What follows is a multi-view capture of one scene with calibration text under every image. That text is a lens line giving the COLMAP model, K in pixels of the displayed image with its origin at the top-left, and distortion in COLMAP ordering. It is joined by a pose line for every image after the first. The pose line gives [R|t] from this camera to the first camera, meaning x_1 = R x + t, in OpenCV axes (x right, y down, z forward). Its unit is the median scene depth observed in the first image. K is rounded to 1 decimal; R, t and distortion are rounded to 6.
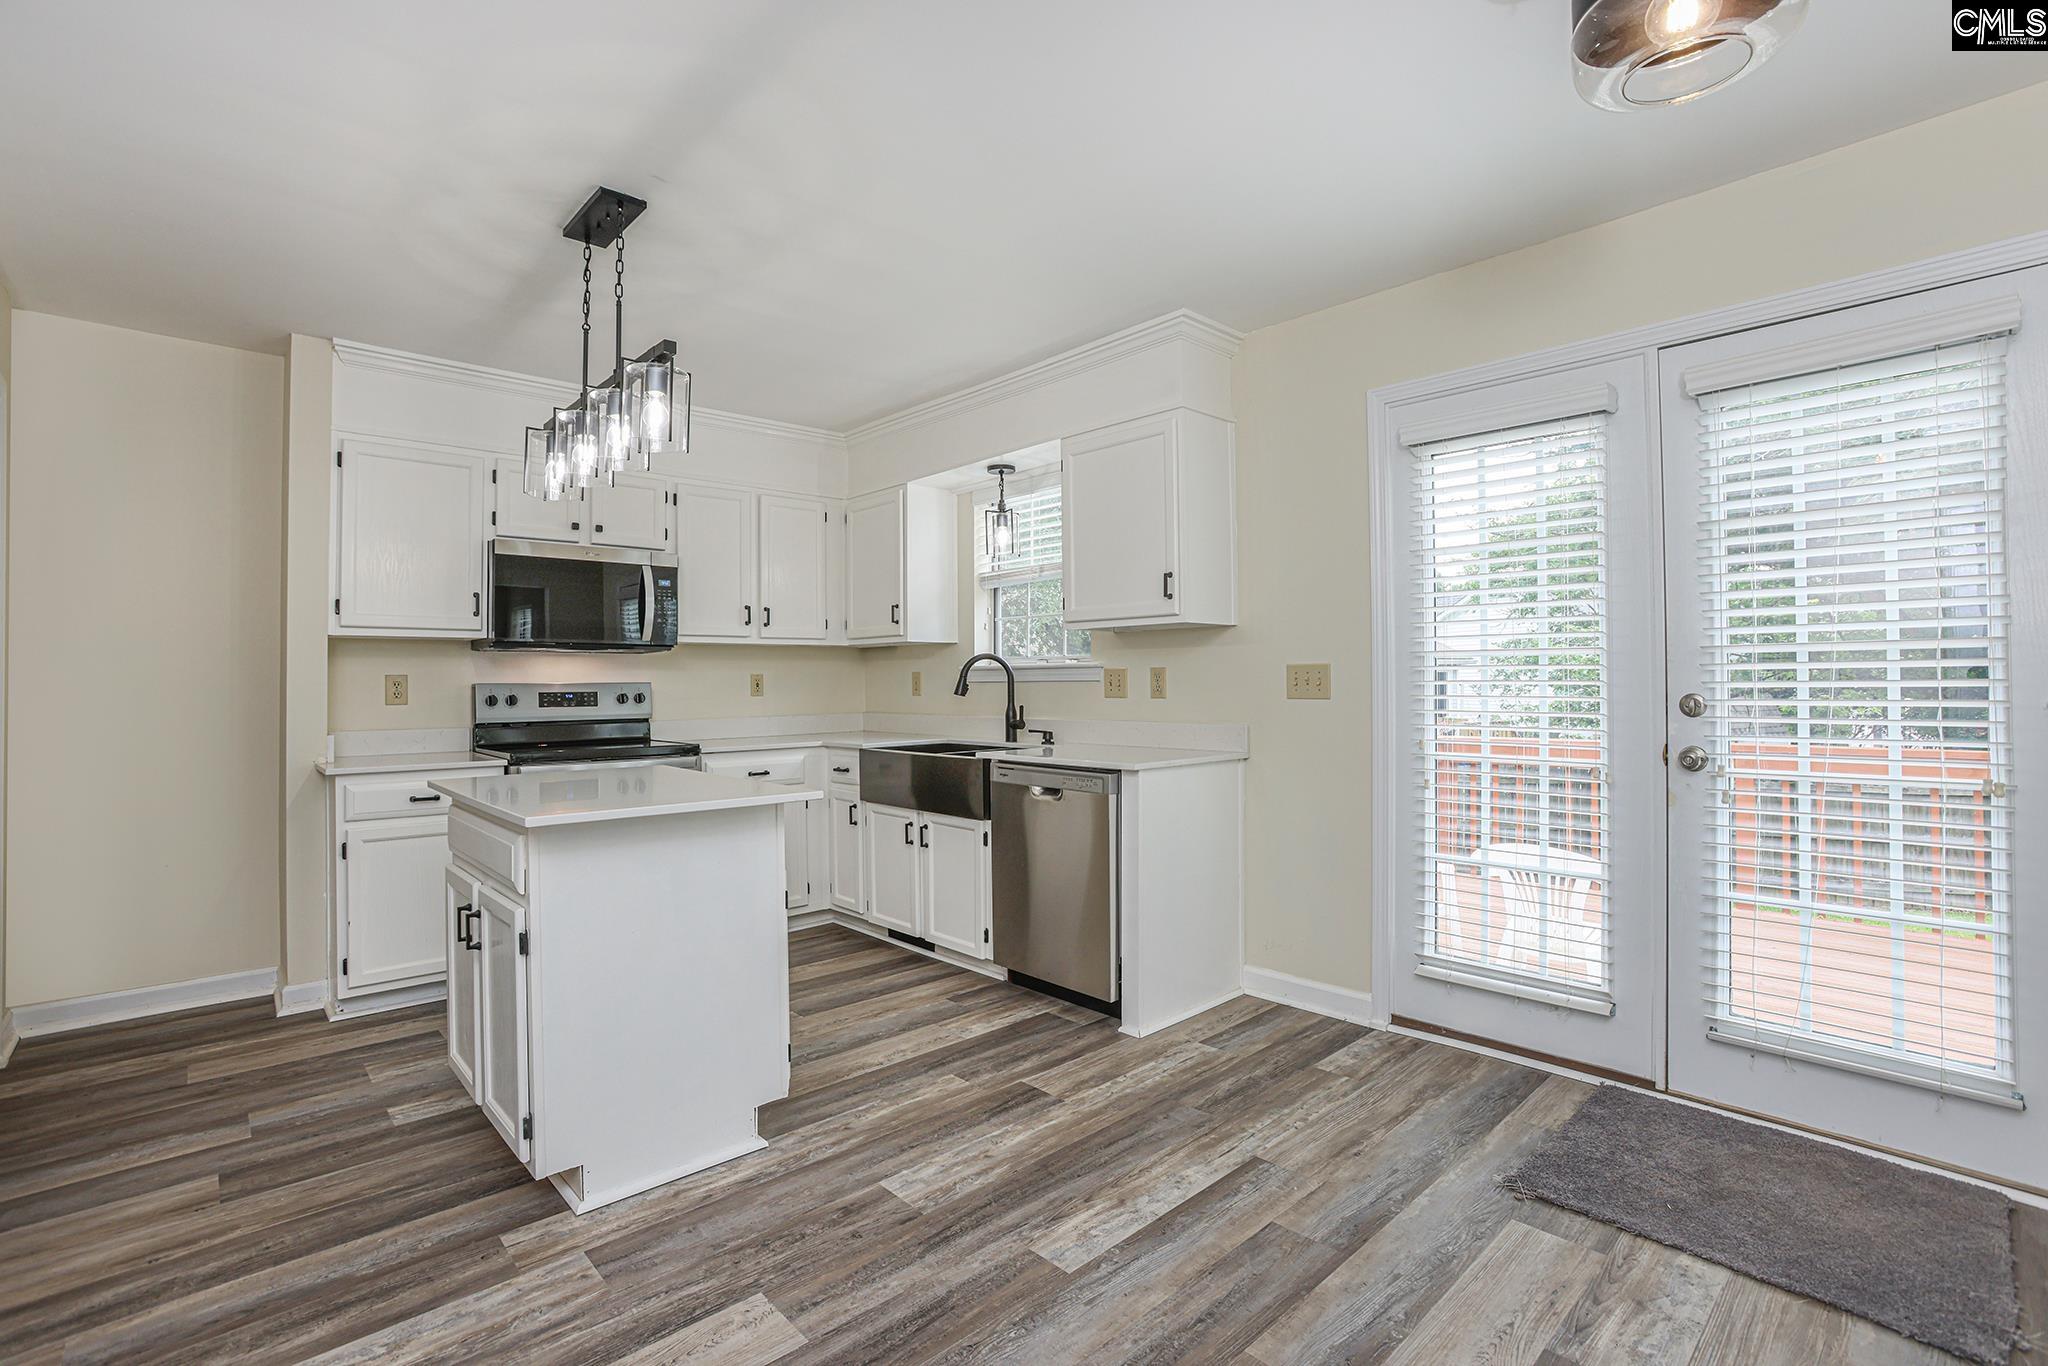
lens RADIAL K [[919.8, 0, 1026.2], [0, 919.8, 675.0], [0, 0, 1]] dist [-0.065795, 0.025202]
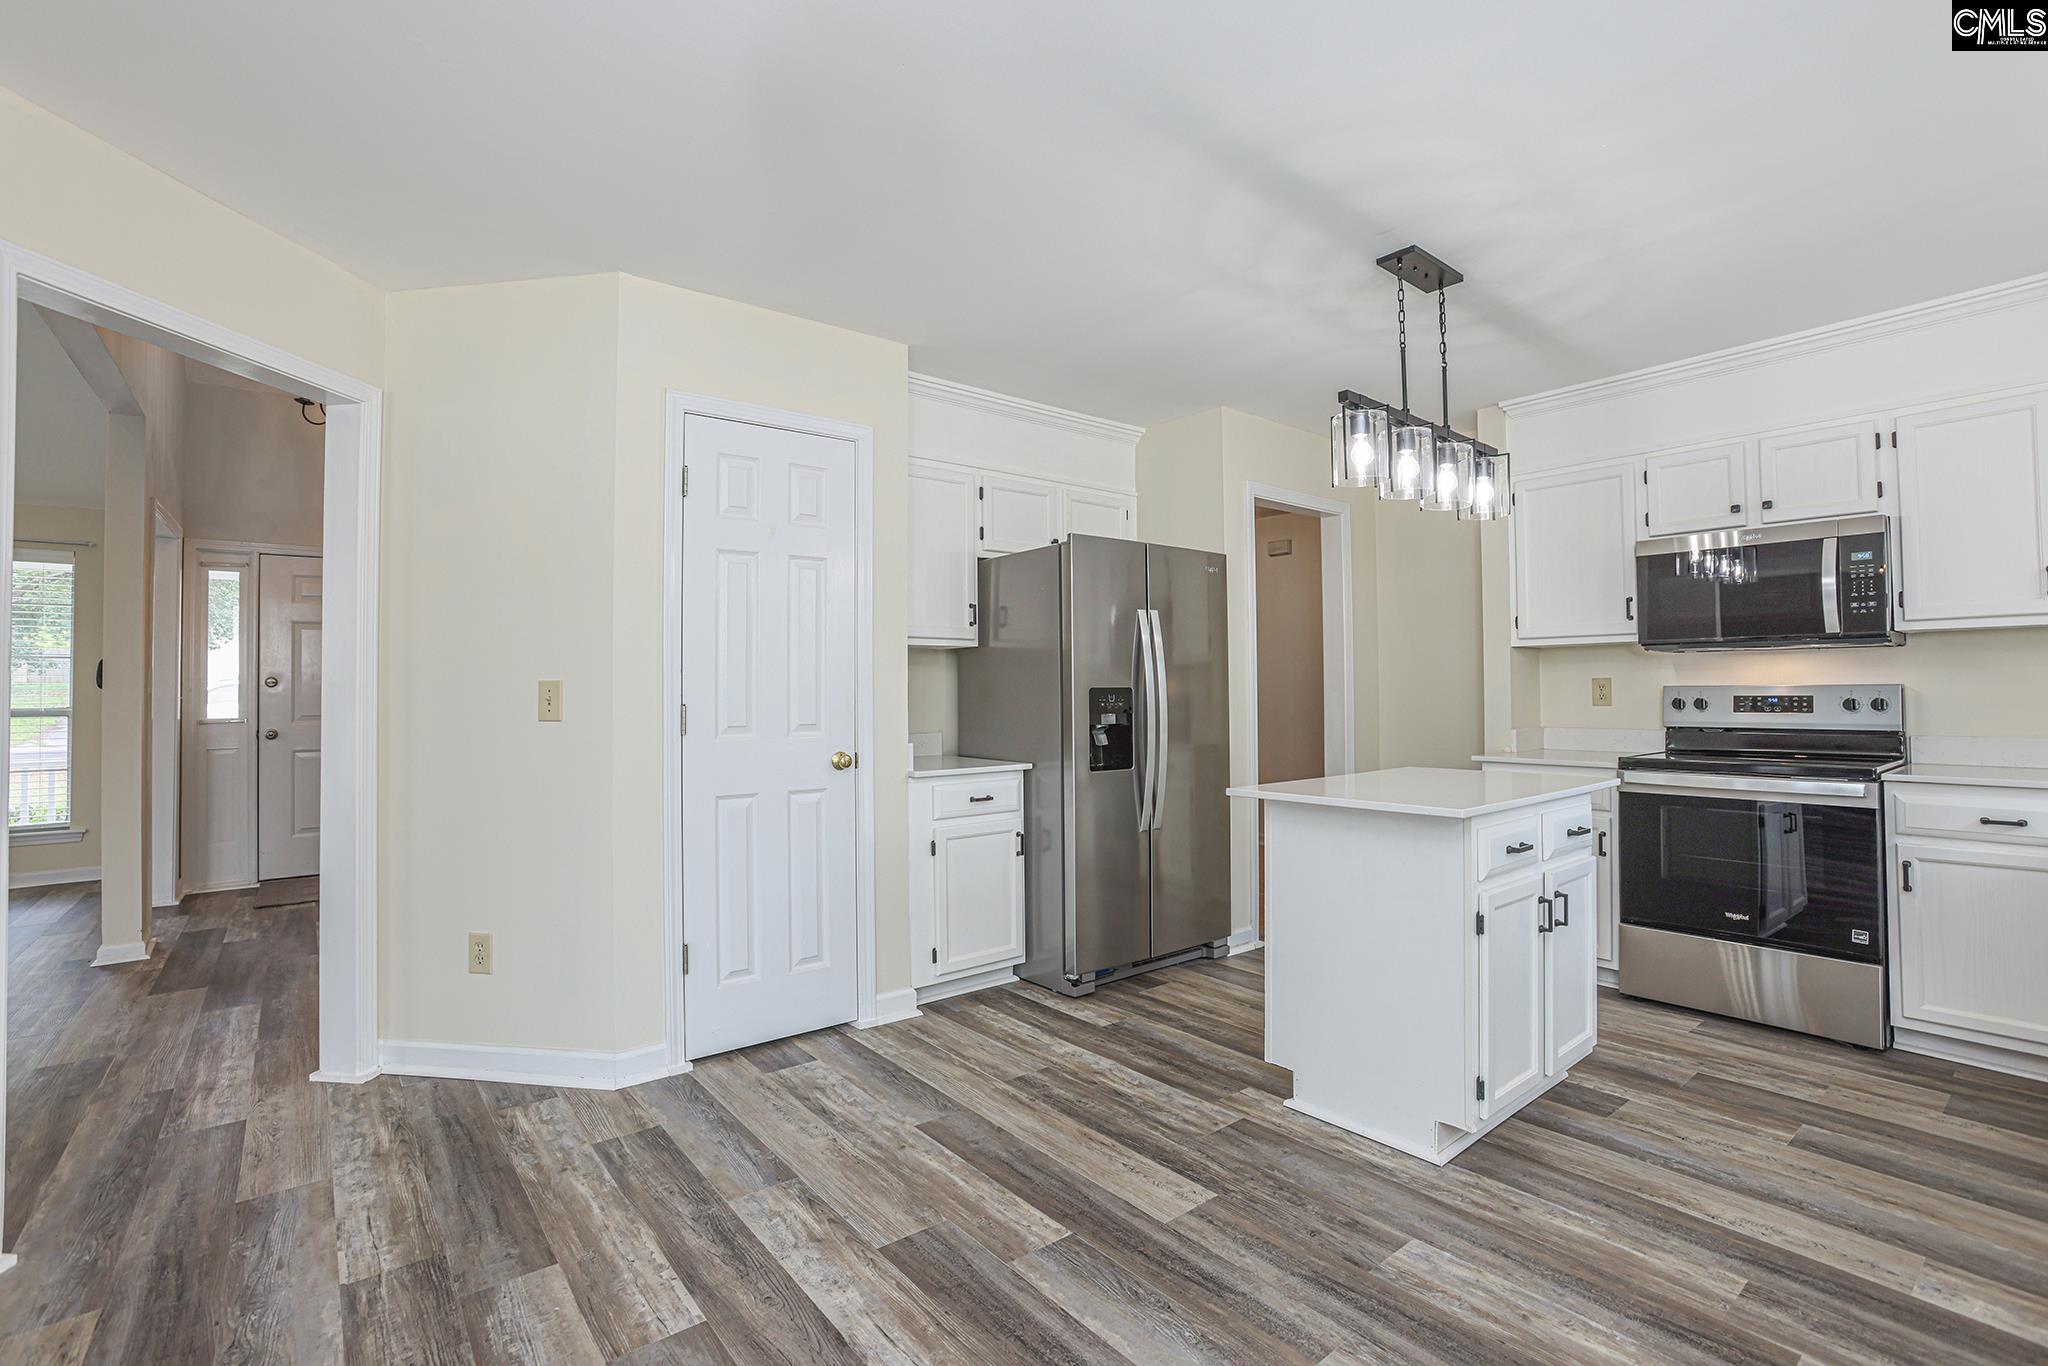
lens RADIAL K [[918.4, 0, 1024.0], [0, 918.4, 683.0], [0, 0, 1]] dist [-0.075543, 0.026903]
pose [[-0.067482, -0.000325, -0.997720, 0.543707], [0.017153, 0.999852, -0.001486, -0.006323], [0.997573, -0.017214, -0.067467, 0.478848]]
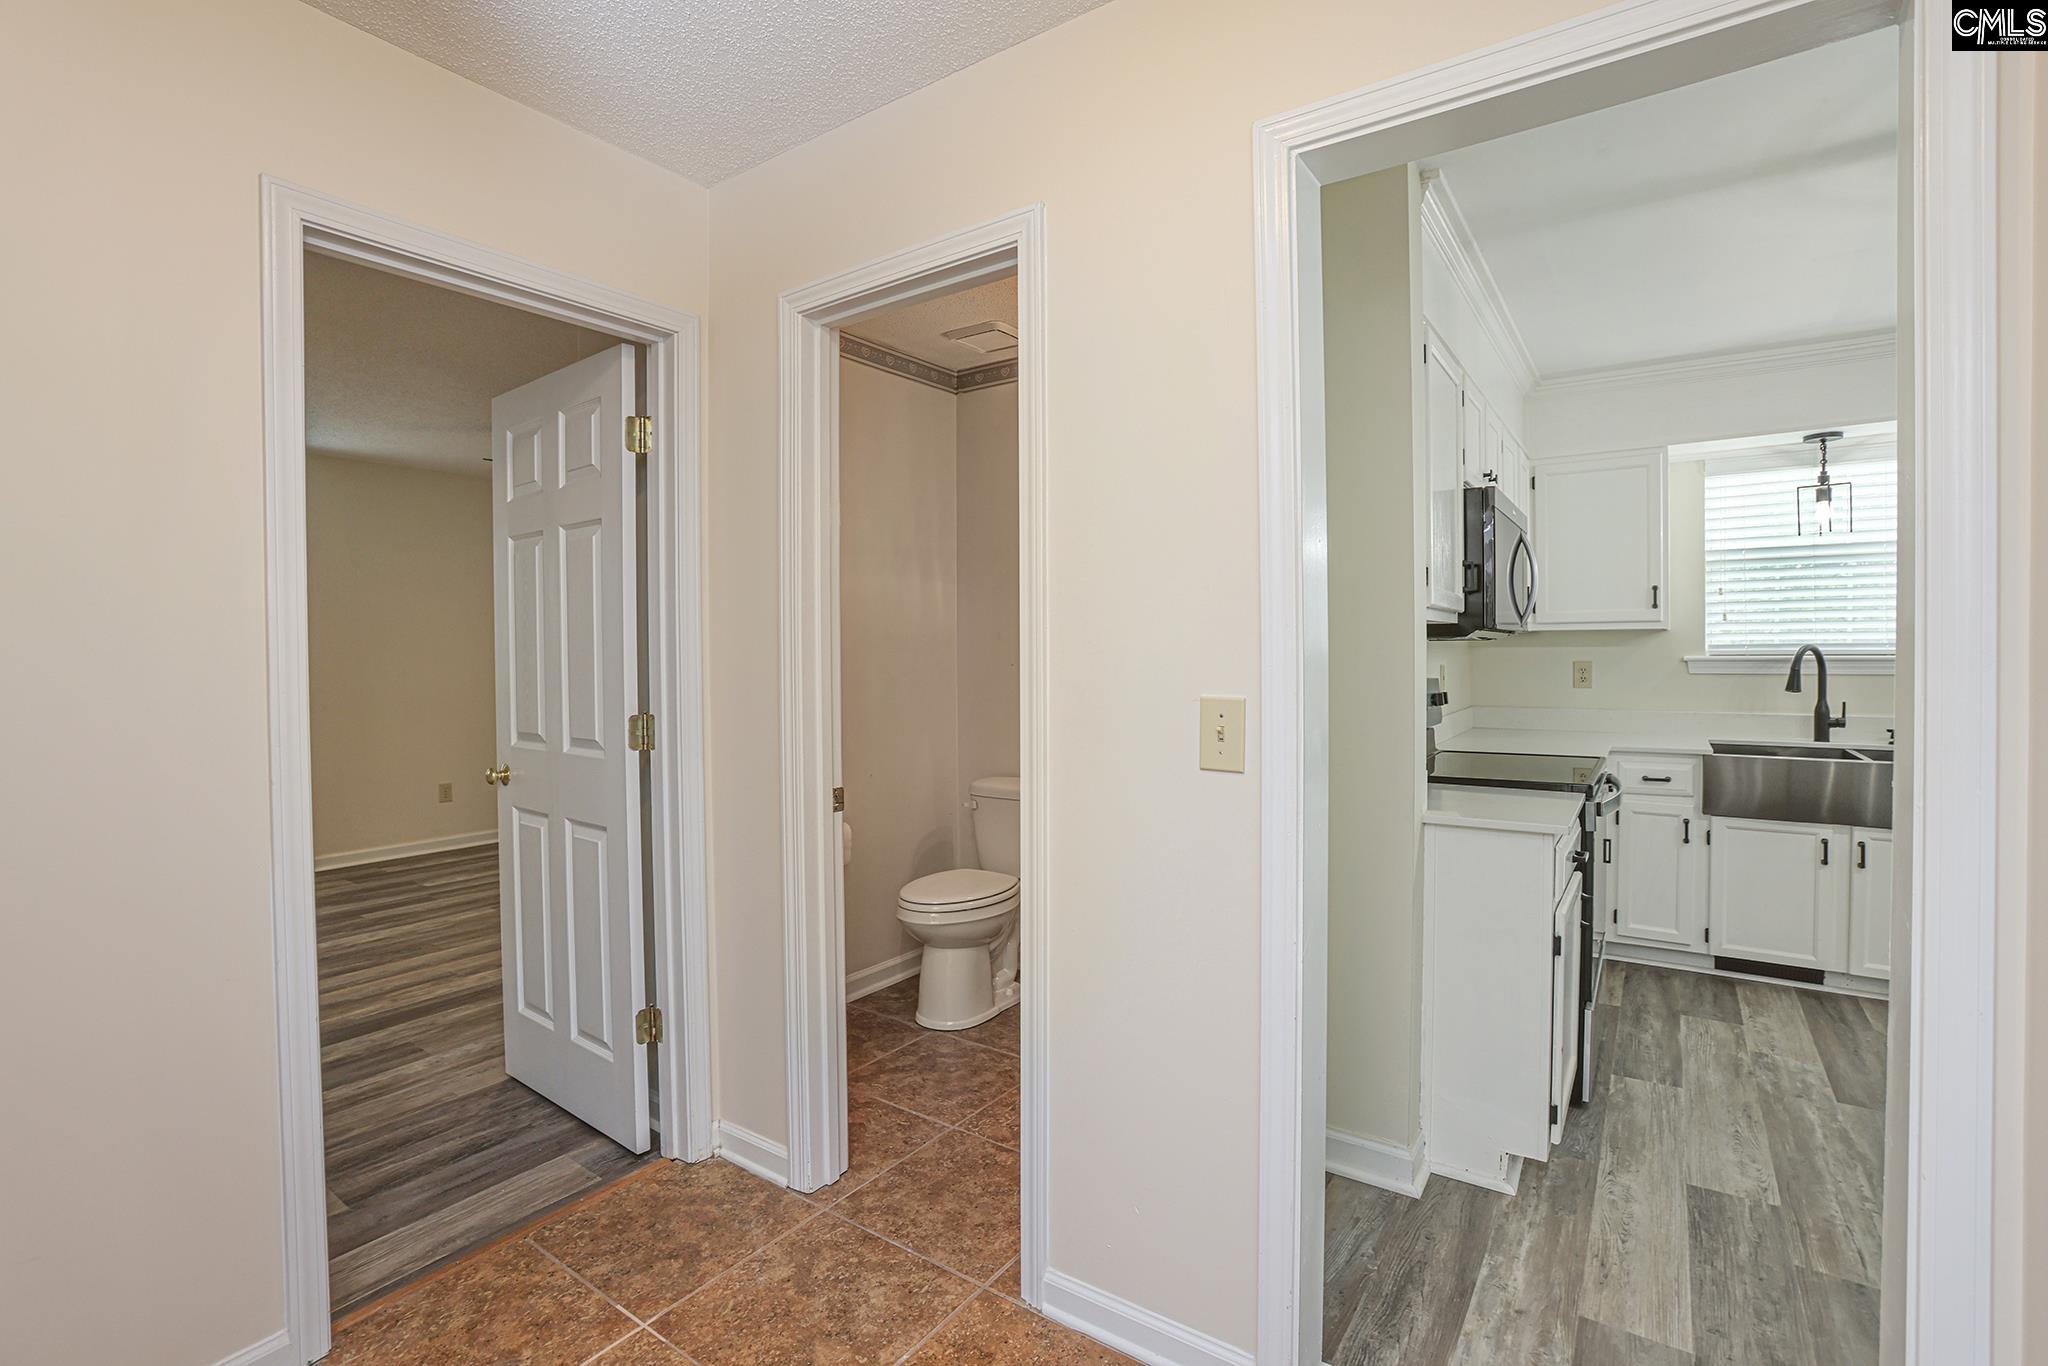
lens RADIAL K [[919.8, 0, 1026.2], [0, 919.8, 675.0], [0, 0, 1]] dist [-0.065795, 0.025202]
pose [[0.977438, -0.005201, 0.211161, -1.383800], [-0.001588, 0.999488, 0.031971, -0.026797], [-0.211219, -0.031585, 0.976928, 0.460597]]
